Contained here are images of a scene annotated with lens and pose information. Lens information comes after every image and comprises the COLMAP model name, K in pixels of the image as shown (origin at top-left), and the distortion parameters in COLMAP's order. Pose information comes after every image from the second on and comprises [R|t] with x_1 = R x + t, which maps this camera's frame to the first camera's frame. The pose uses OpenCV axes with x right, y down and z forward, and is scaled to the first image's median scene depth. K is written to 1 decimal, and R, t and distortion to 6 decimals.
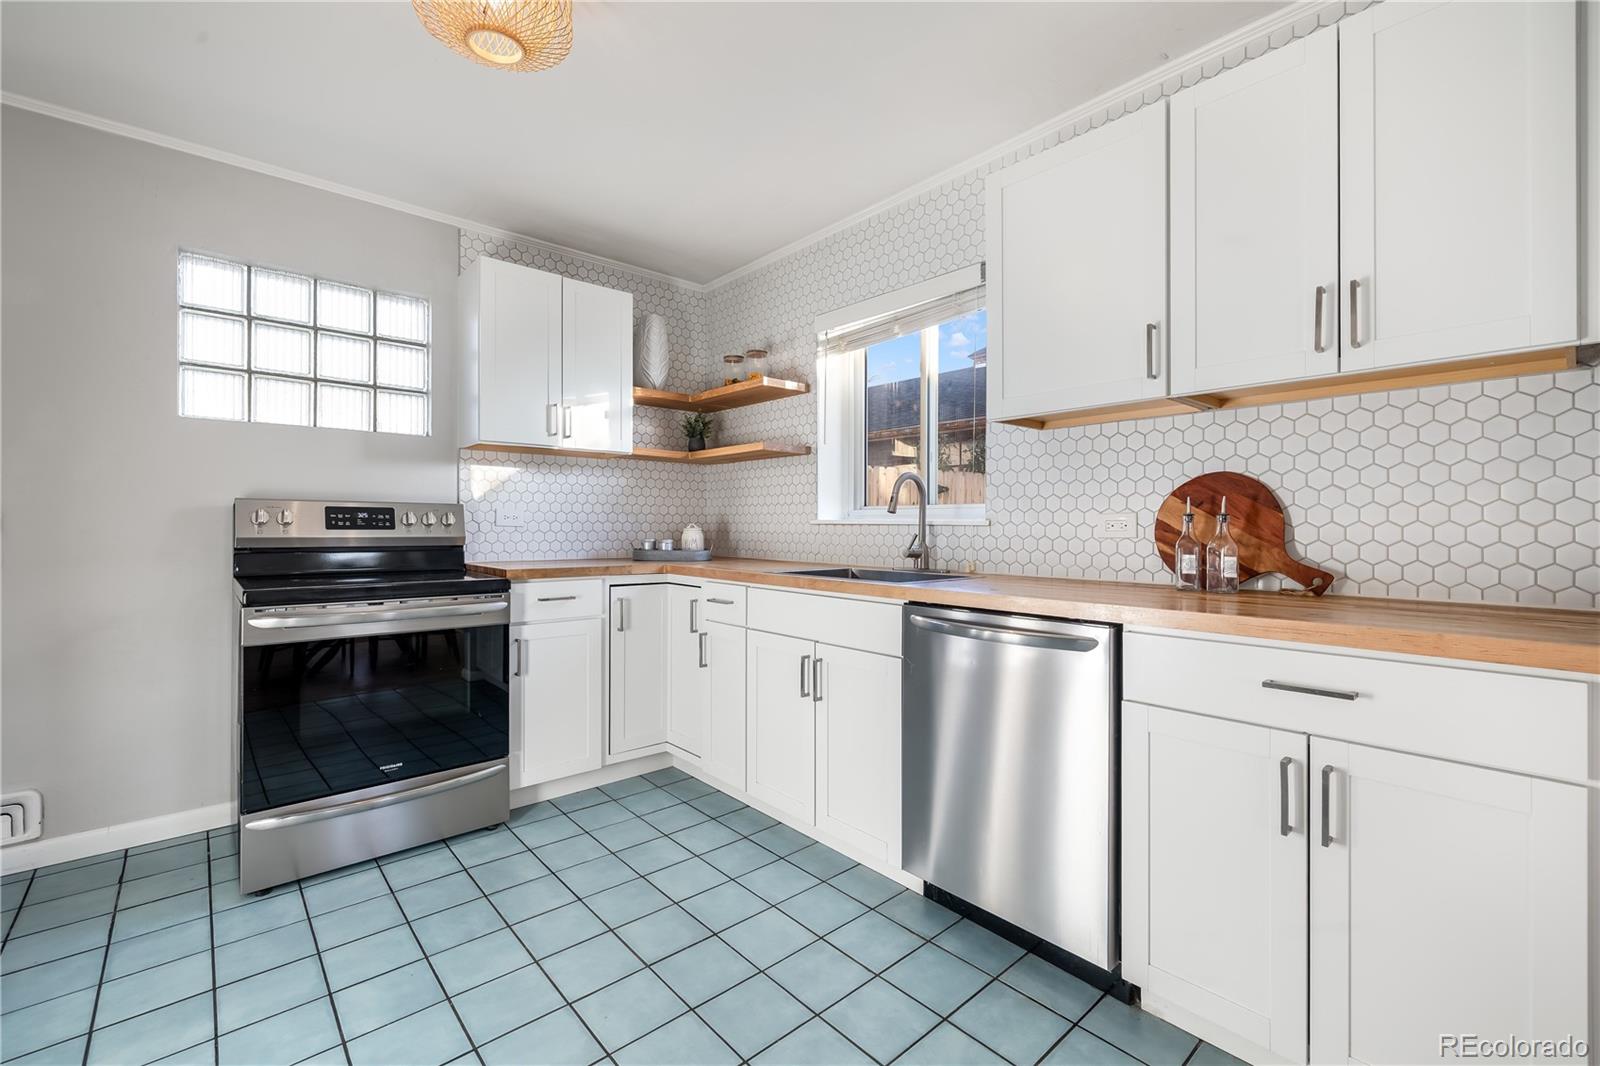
lens RADIAL K [[683.1, 0, 807.8], [0, 683.1, 526.3], [0, 0, 1]] dist [0.000787, 0.000284]
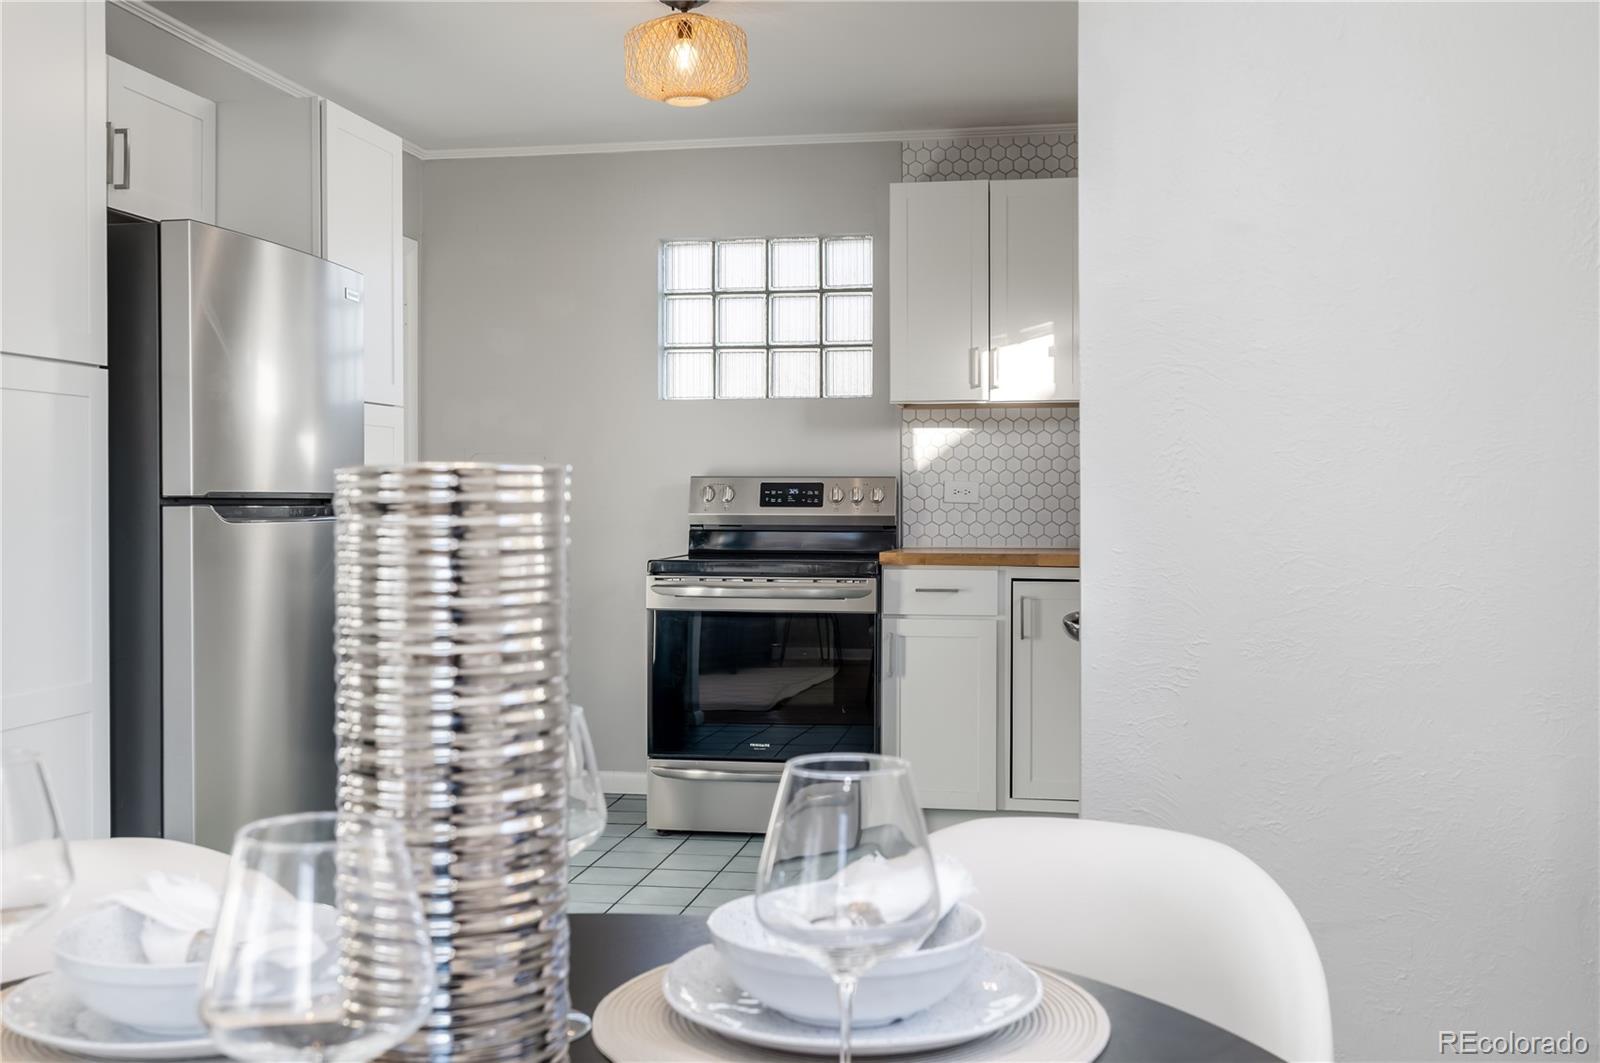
lens RADIAL K [[1568.3, 0, 807.9], [0, 1568.3, 530.2], [0, 0, 1]] dist [-0.001087, 0.023417]
pose [[0.621930, 0.011721, -0.782985, 0.985950], [0.001441, 0.999869, 0.016113, 0.002157], [0.783071, -0.011150, 0.621832, -0.293513]]
